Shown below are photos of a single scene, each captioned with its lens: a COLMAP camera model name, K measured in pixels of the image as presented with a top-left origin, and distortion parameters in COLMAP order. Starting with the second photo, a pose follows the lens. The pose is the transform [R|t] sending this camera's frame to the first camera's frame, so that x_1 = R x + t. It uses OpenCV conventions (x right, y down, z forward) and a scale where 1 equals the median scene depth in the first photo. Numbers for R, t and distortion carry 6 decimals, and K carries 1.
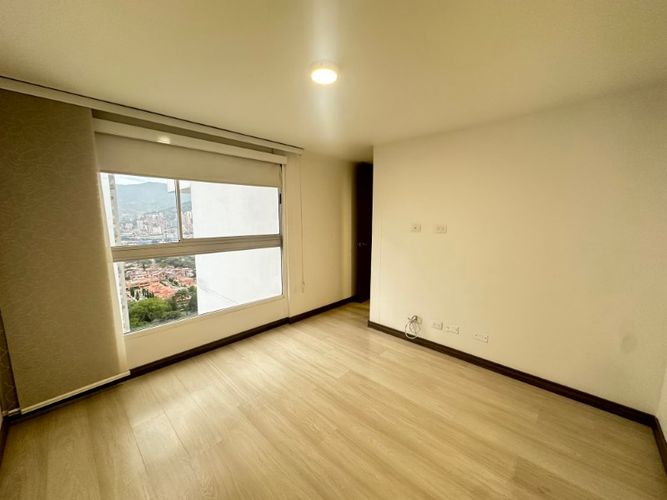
lens RADIAL K [[264.4, 0, 333.5], [0, 264.4, 251.7], [0, 0, 1]] dist [-0.002831, -0.000132]
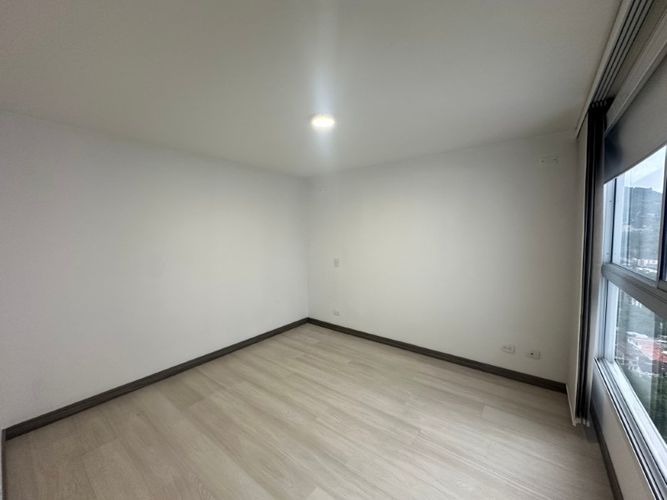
lens RADIAL K [[264.4, 0, 333.7], [0, 264.4, 250.1], [0, 0, 1]] dist [-0.002831, -0.000132]
pose [[-0.994461, 0.011889, -0.104431, 0.042348], [-0.007271, 0.983420, 0.181198, -0.225197], [0.104854, 0.180954, -0.977886, 1.782598]]
